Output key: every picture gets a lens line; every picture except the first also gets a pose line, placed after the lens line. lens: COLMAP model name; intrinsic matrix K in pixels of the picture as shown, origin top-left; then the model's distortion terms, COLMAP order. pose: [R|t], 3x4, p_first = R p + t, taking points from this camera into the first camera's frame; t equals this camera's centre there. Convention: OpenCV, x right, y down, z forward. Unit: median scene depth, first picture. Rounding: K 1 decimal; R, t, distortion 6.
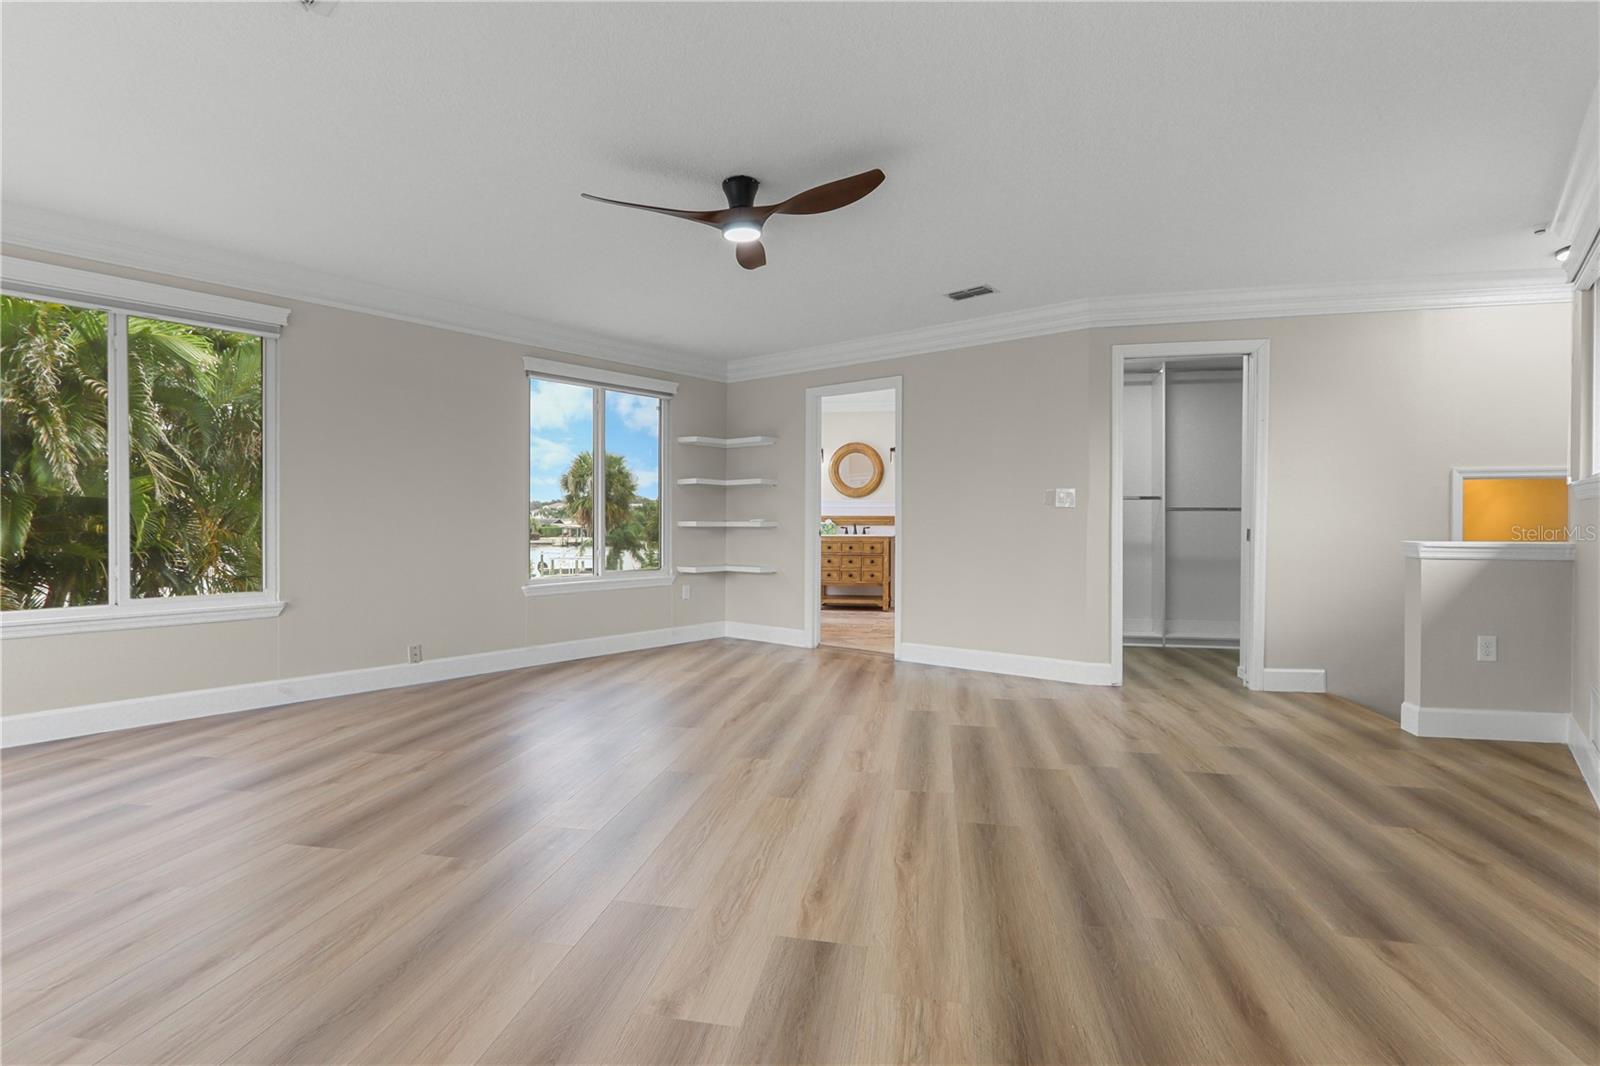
lens RADIAL K [[794.4, 0, 795.7], [0, 794.4, 534.2], [0, 0, 1]] dist [0.002258, 0.000217]
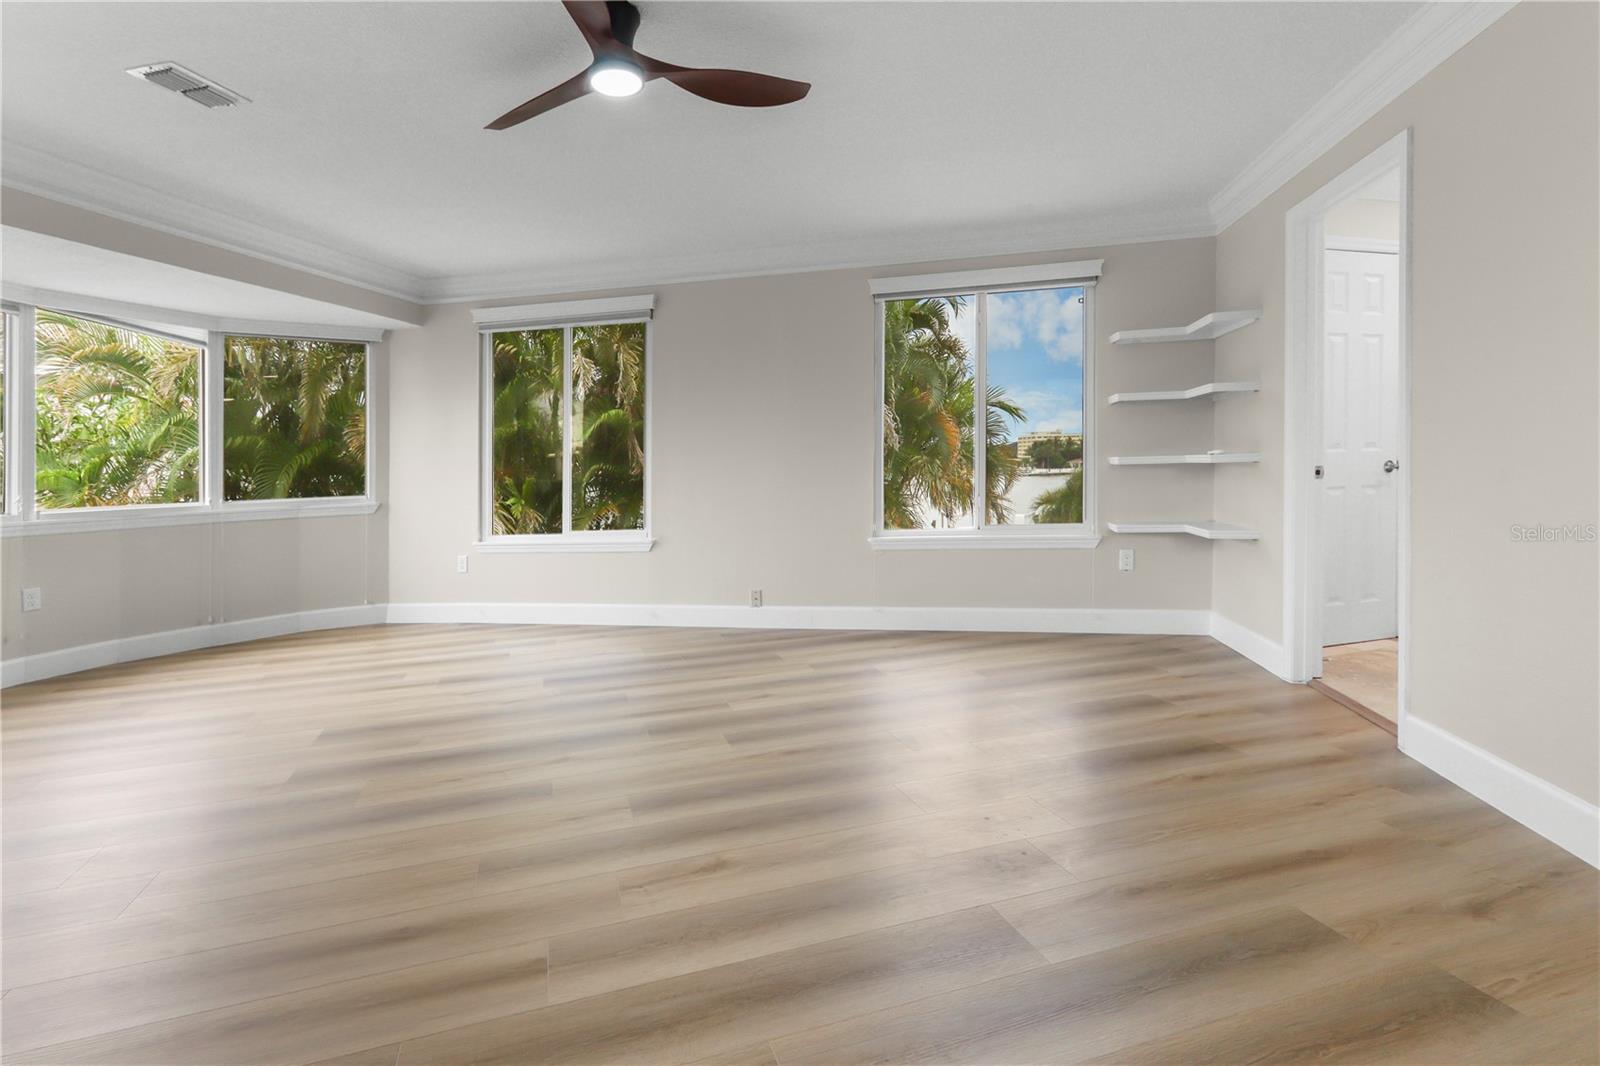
lens RADIAL K [[794.4, 0, 768.1], [0, 794.4, 461.4], [0, 0, 1]] dist [0.002258, 0.000217]
pose [[0.444288, -0.024400, -0.895552, 0.356156], [0.016480, 0.999682, -0.019061, -0.004480], [0.895732, -0.006290, 0.444549, 0.443083]]
